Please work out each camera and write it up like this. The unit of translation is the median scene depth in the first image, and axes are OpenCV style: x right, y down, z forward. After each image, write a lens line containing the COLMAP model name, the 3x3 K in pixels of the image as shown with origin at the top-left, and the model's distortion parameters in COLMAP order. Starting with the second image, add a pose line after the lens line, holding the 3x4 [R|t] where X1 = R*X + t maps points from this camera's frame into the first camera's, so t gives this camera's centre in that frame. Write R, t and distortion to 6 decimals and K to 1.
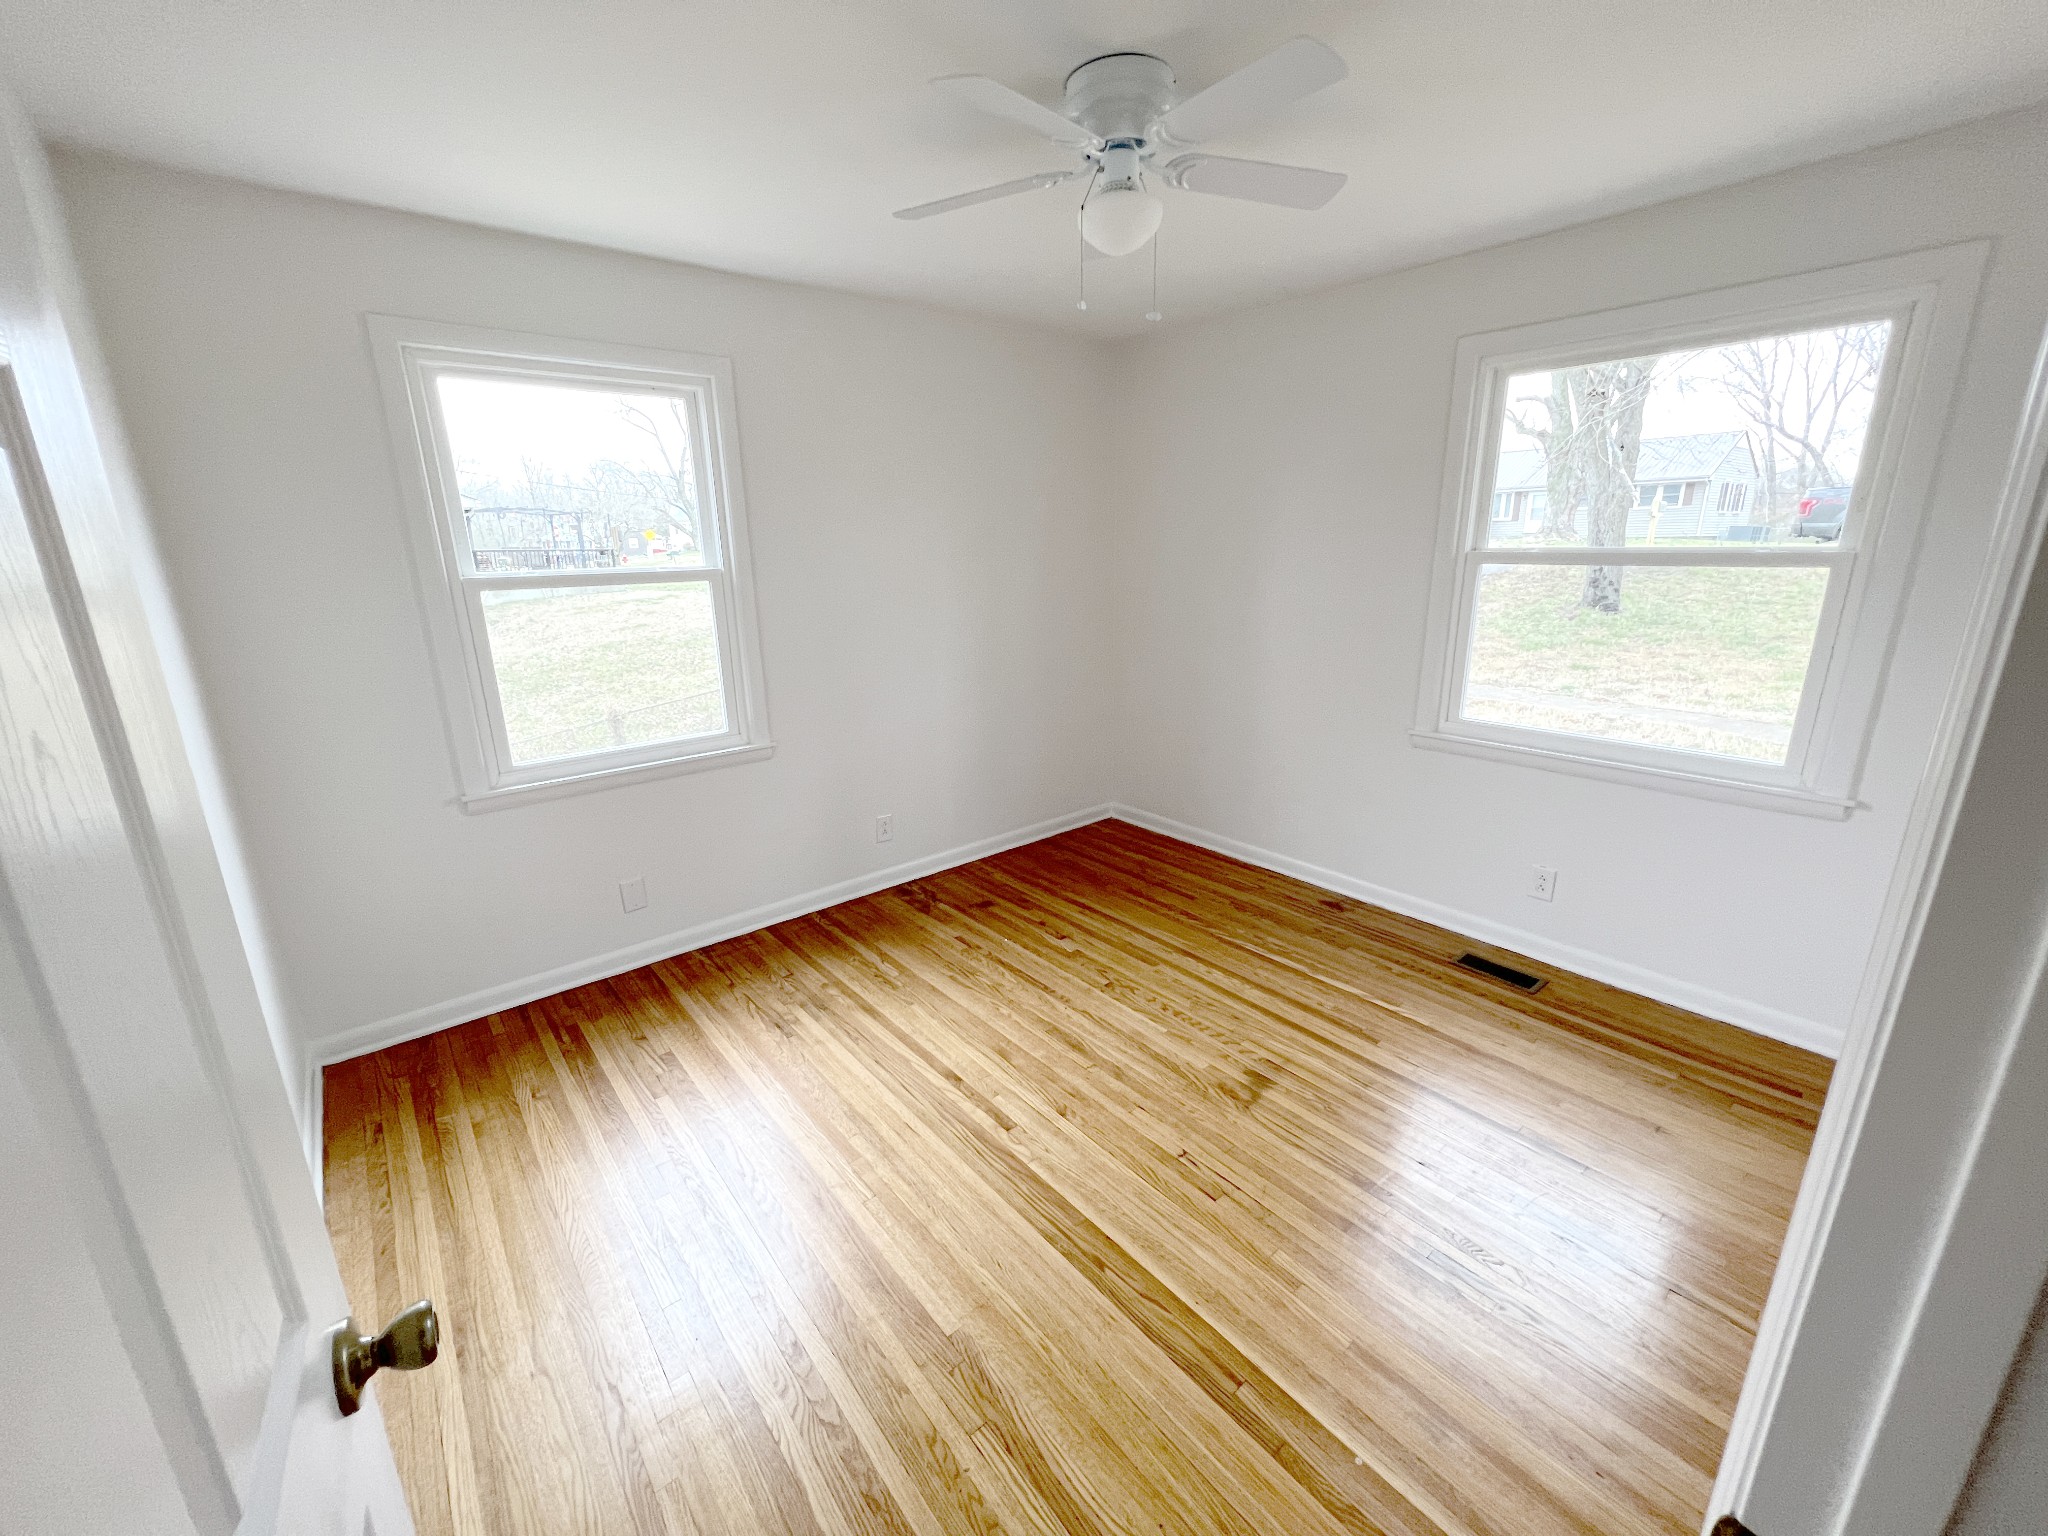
lens RADIAL K [[820.7, 0, 1029.4], [0, 820.7, 760.9], [0, 0, 1]] dist [0.001046, -0.000772]
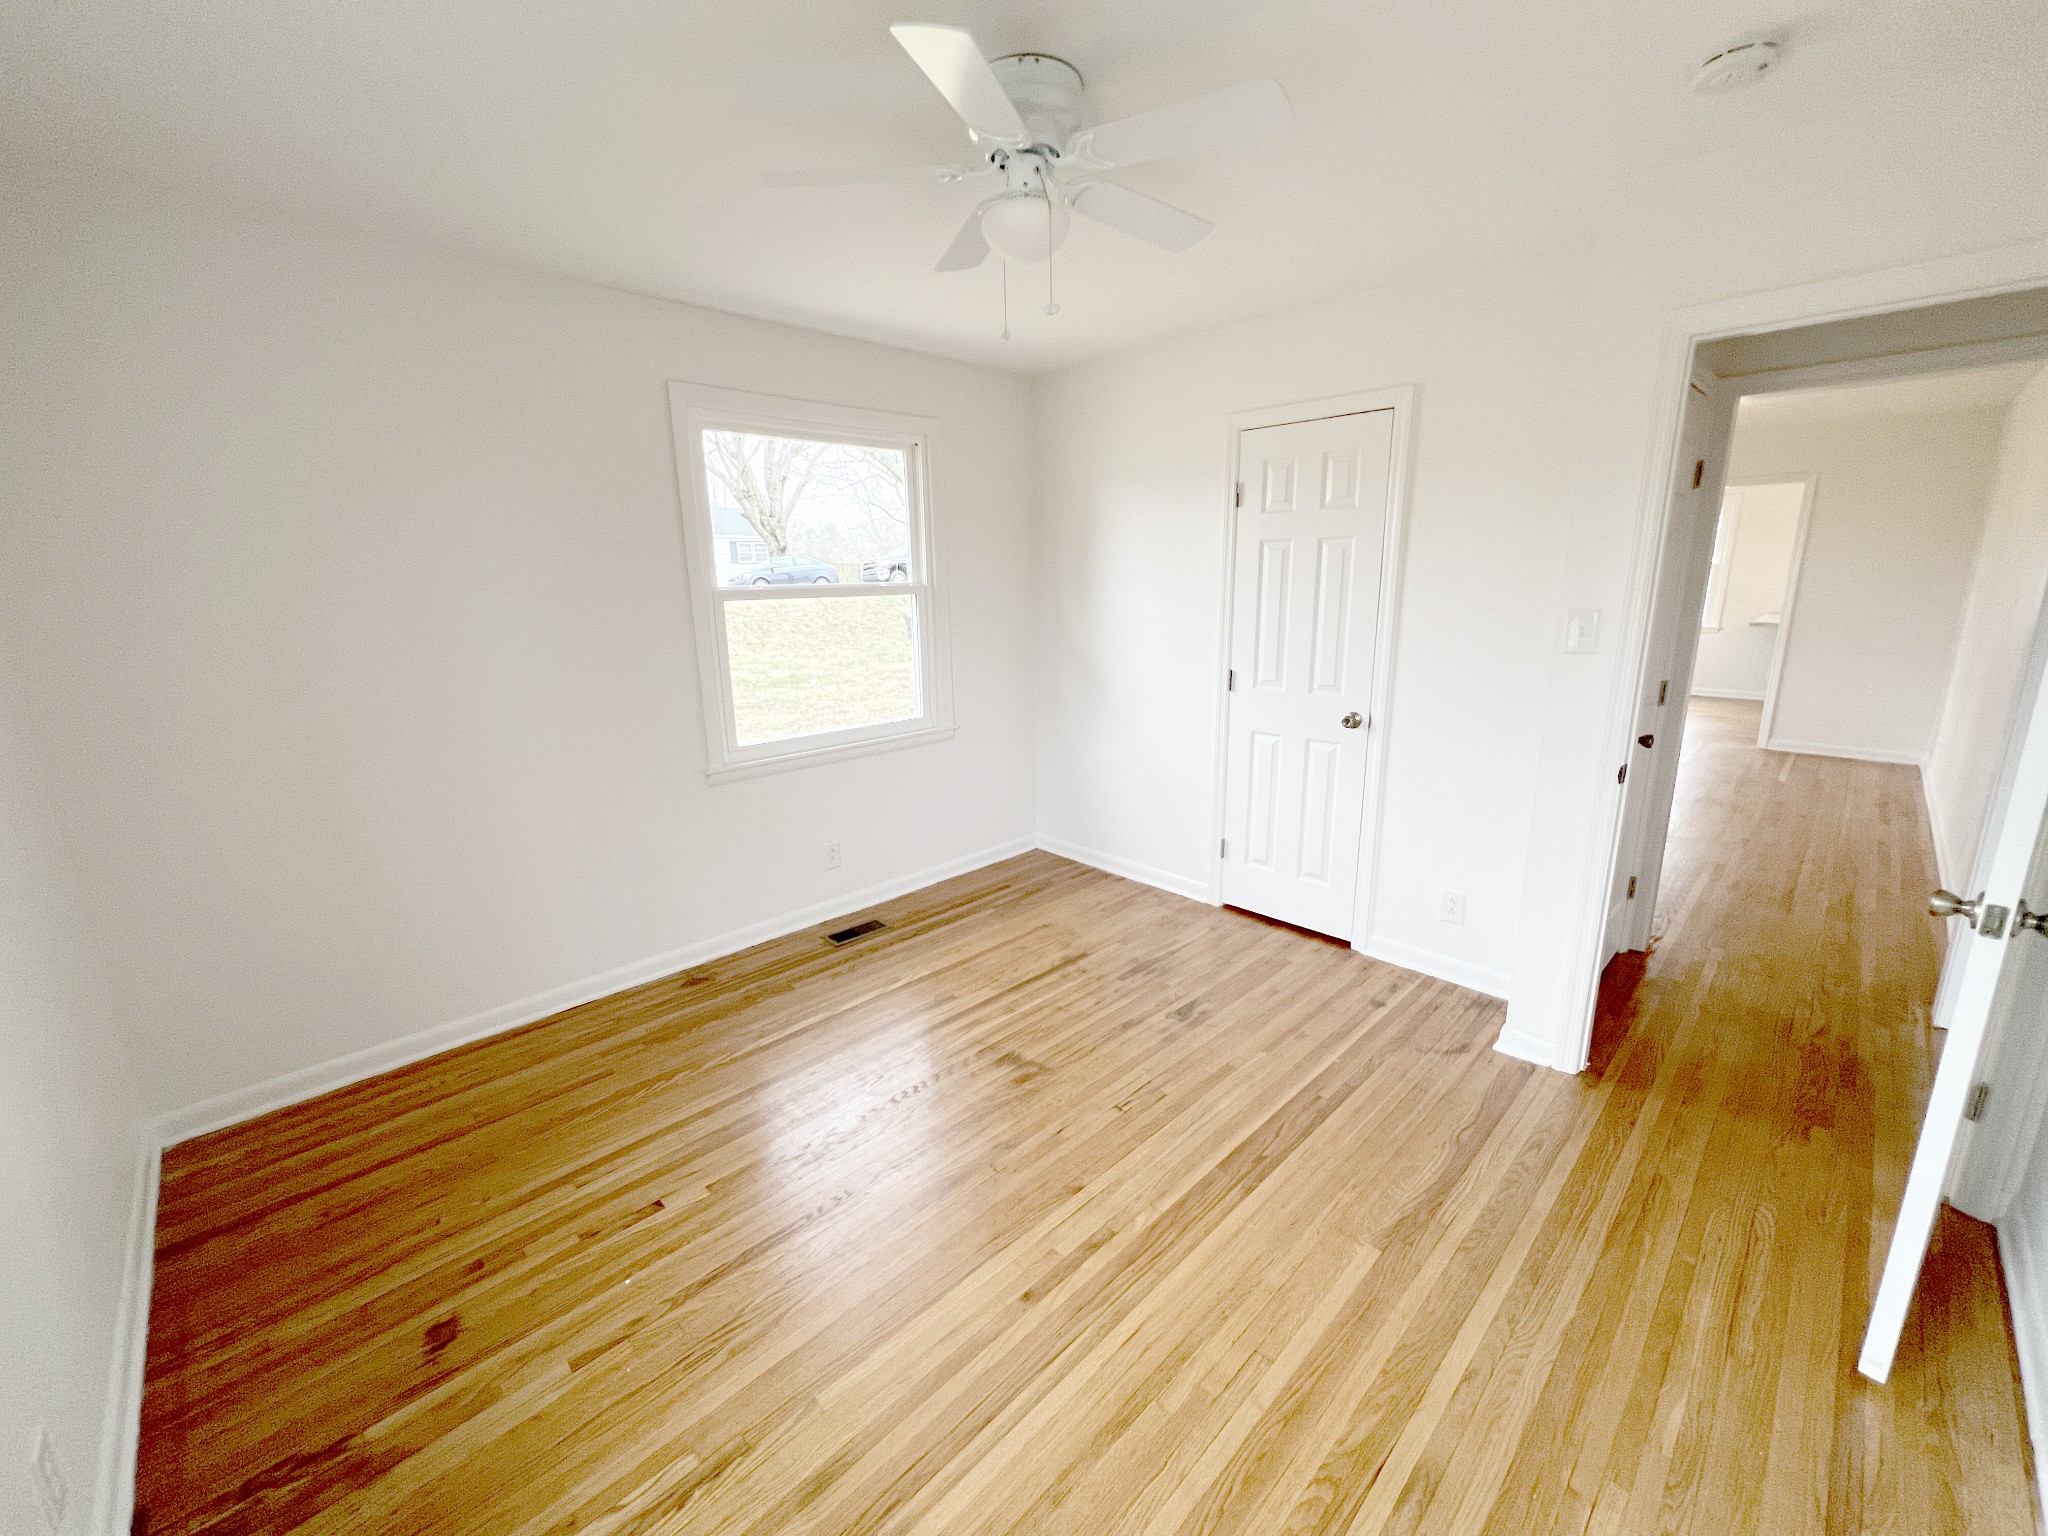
lens RADIAL K [[820.7, 0, 1006.8], [0, 820.7, 763.8], [0, 0, 1]] dist [0.001046, -0.000772]
pose [[-0.069563, -0.207087, 0.975846, -0.610994], [0.276025, 0.936028, 0.218314, -0.190094], [-0.958630, 0.284544, -0.007952, 0.779307]]
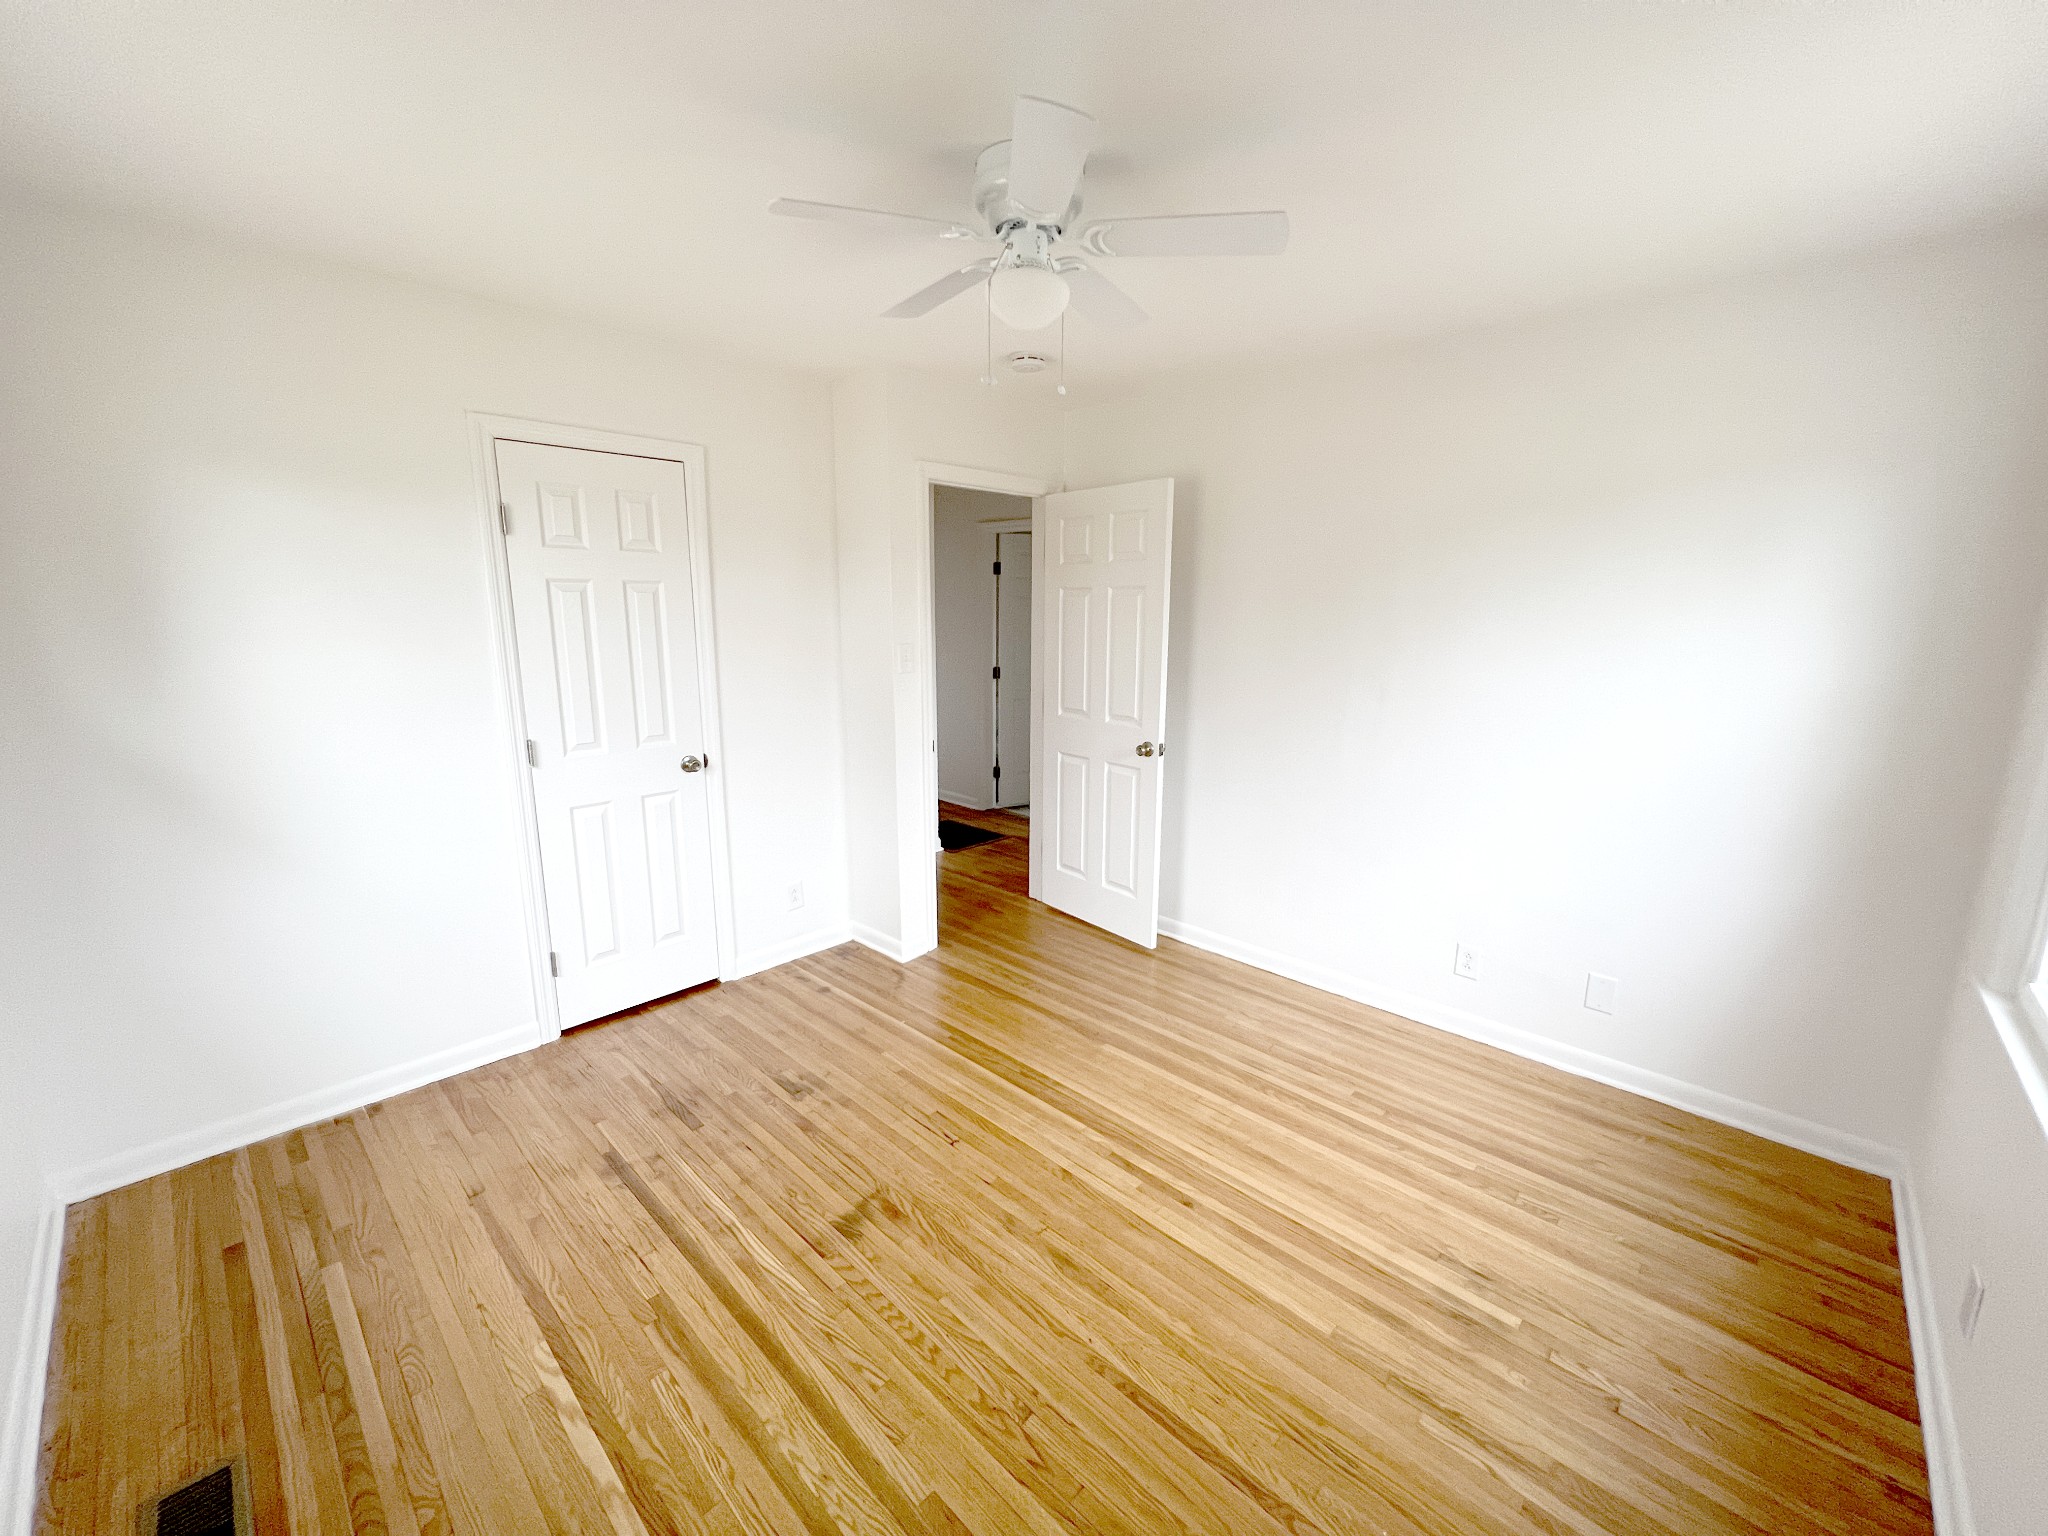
lens RADIAL K [[820.7, 0, 1036.6], [0, 820.7, 761.7], [0, 0, 1]] dist [0.001046, -0.000772]
pose [[-0.991676, 0.035345, -0.123812, 0.149791], [-0.022717, 0.898473, 0.438441, -0.380495], [0.126738, 0.437604, -0.890191, 1.372639]]
